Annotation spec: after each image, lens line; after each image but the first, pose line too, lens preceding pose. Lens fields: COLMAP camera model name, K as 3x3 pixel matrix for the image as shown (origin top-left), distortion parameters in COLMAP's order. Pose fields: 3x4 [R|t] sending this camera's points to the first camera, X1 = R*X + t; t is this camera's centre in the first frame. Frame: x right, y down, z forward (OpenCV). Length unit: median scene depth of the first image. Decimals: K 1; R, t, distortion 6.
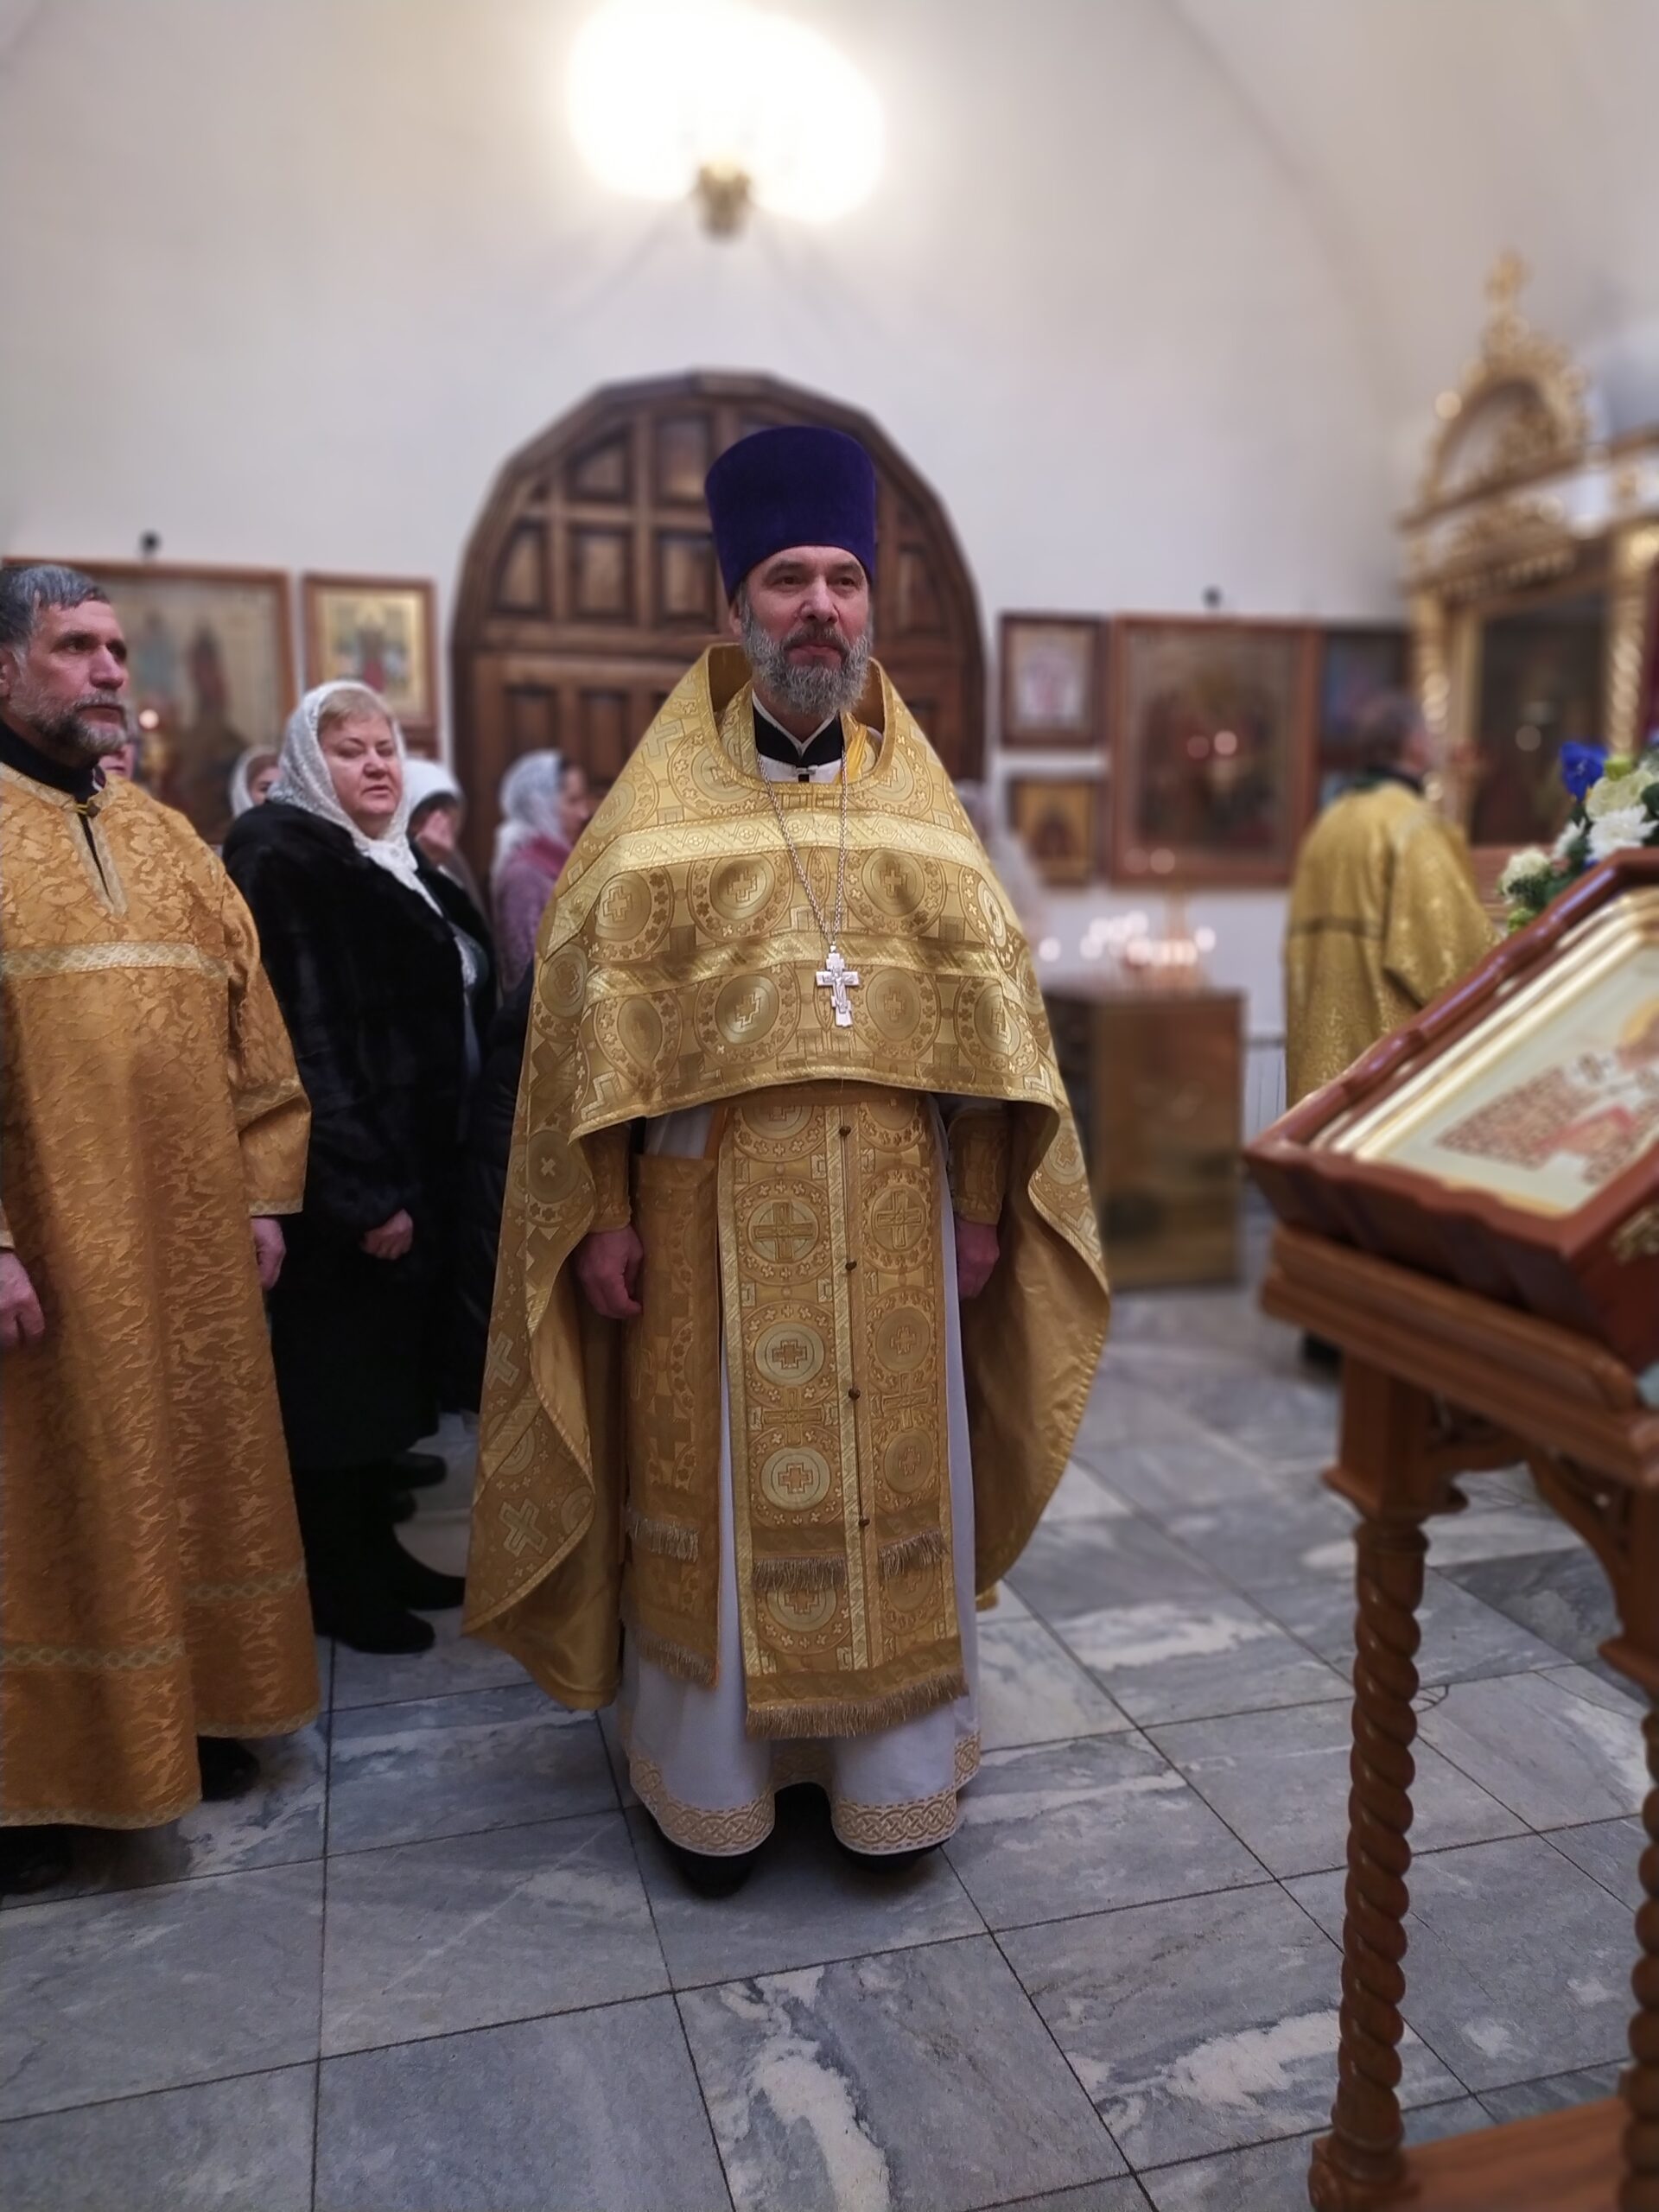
lens RADIAL K [[1639.0, 0, 832.3], [0, 1639.0, 1109.0], [0, 0, 1]] dist [0.081106, -0.091937]
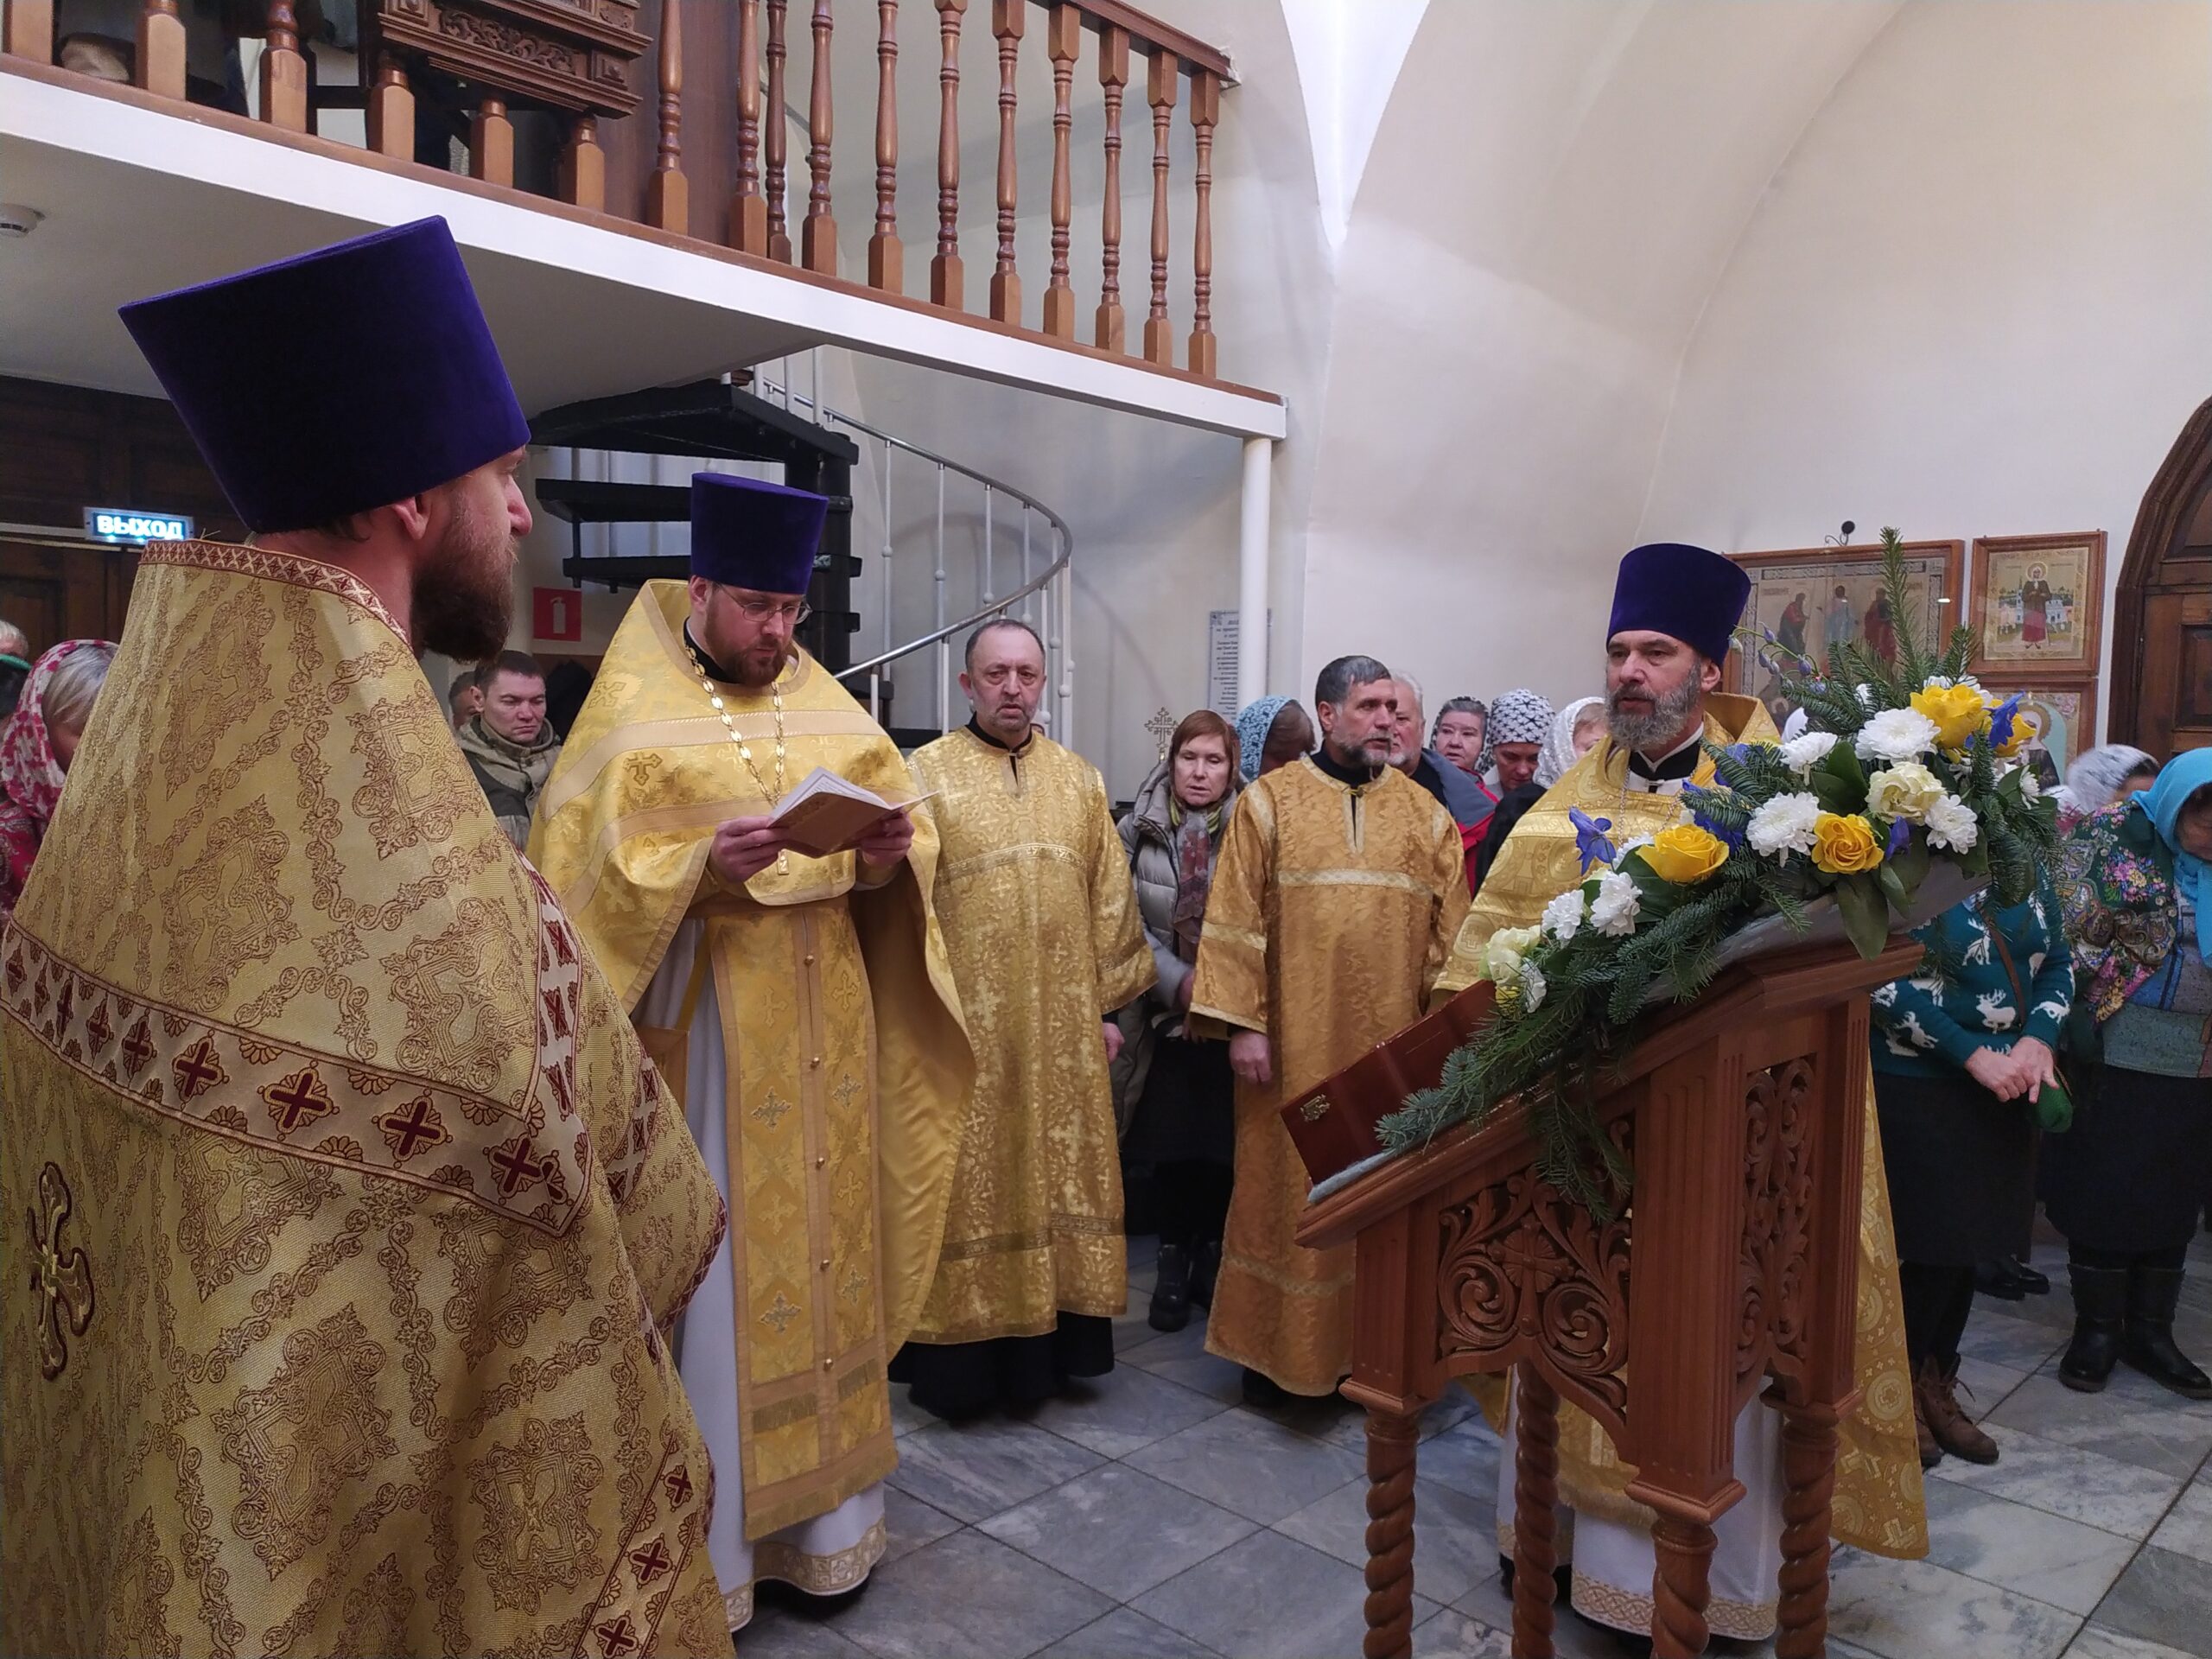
lens RADIAL K [[1639.0, 0, 1116.9], [0, 1639.0, 824.9], [0, 0, 1]] dist [0.081106, -0.091937]
pose [[0.503148, 0.060143, -0.862105, 0.699372], [-0.144086, 0.989450, -0.015066, -0.065009], [0.852104, 0.131798, 0.506506, -0.060077]]
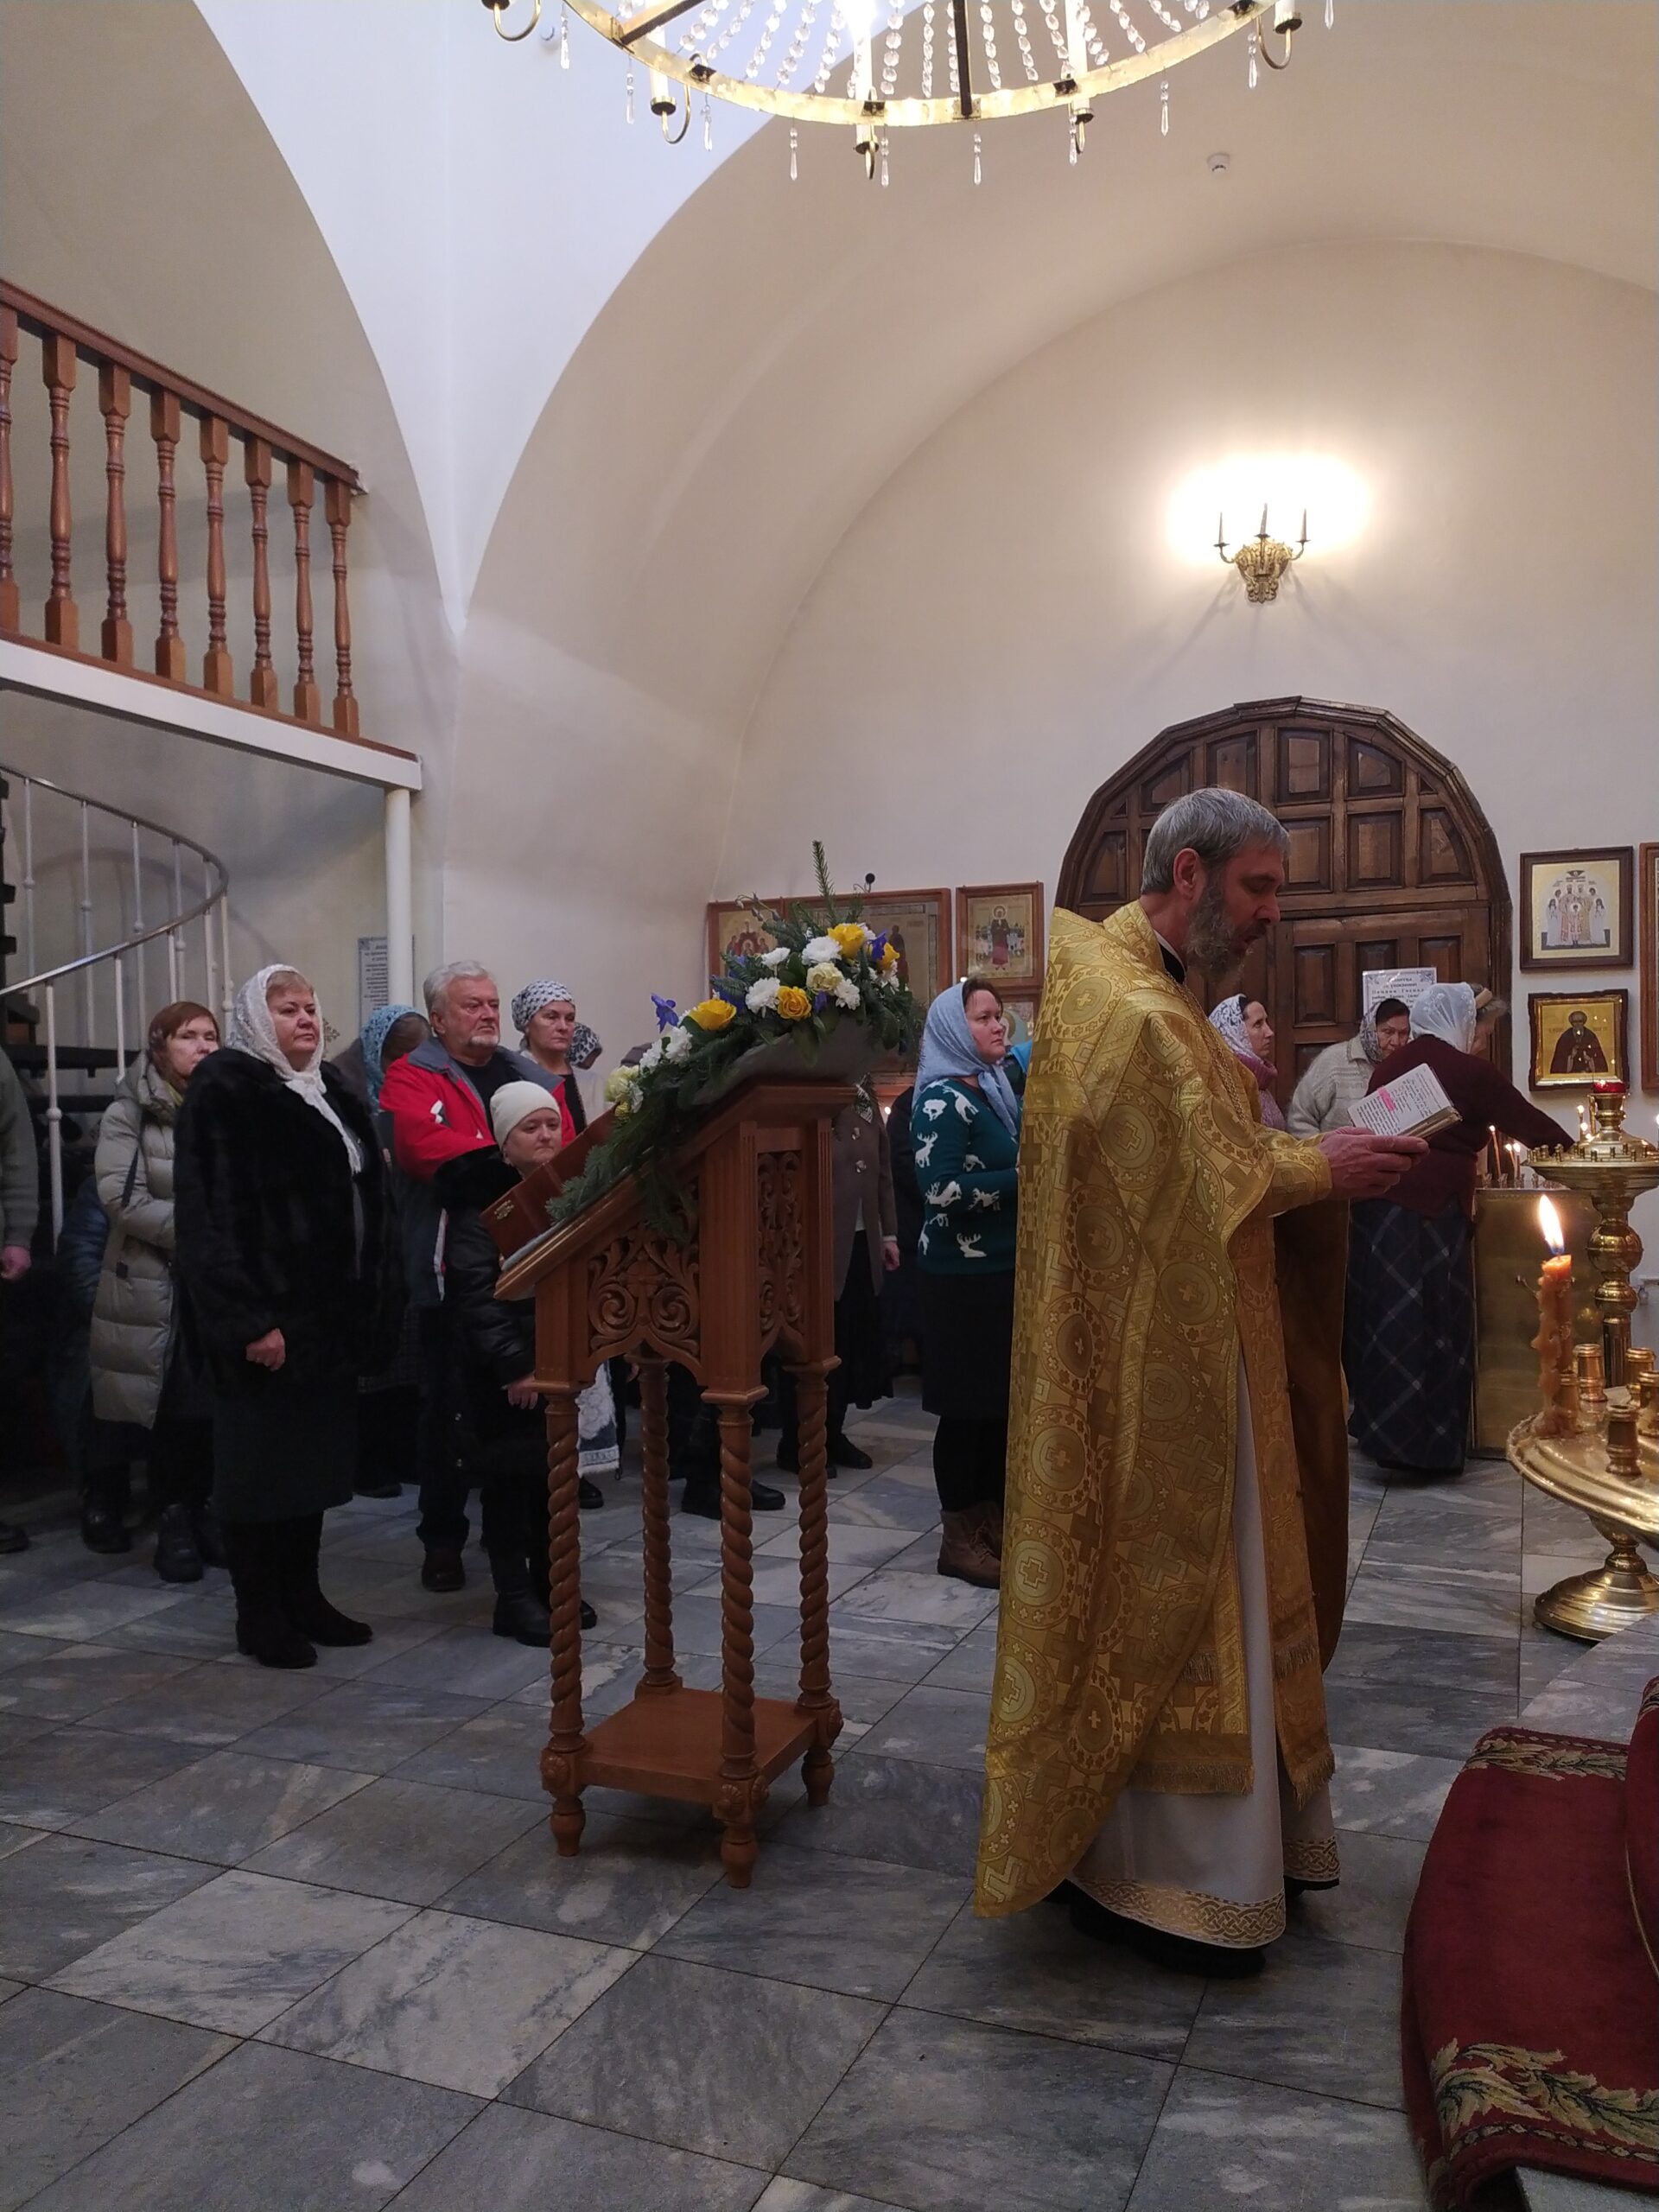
lens RADIAL K [[1639.0, 0, 832.3], [0, 1639.0, 1109.0], [0, 0, 1]] dist [0.081106, -0.091937]
pose [[0.774753, -0.004669, -0.632247, 0.981938], [-0.077825, 0.991664, -0.102689, 0.054971], [0.627456, 0.128763, 0.767931, -0.308637]]
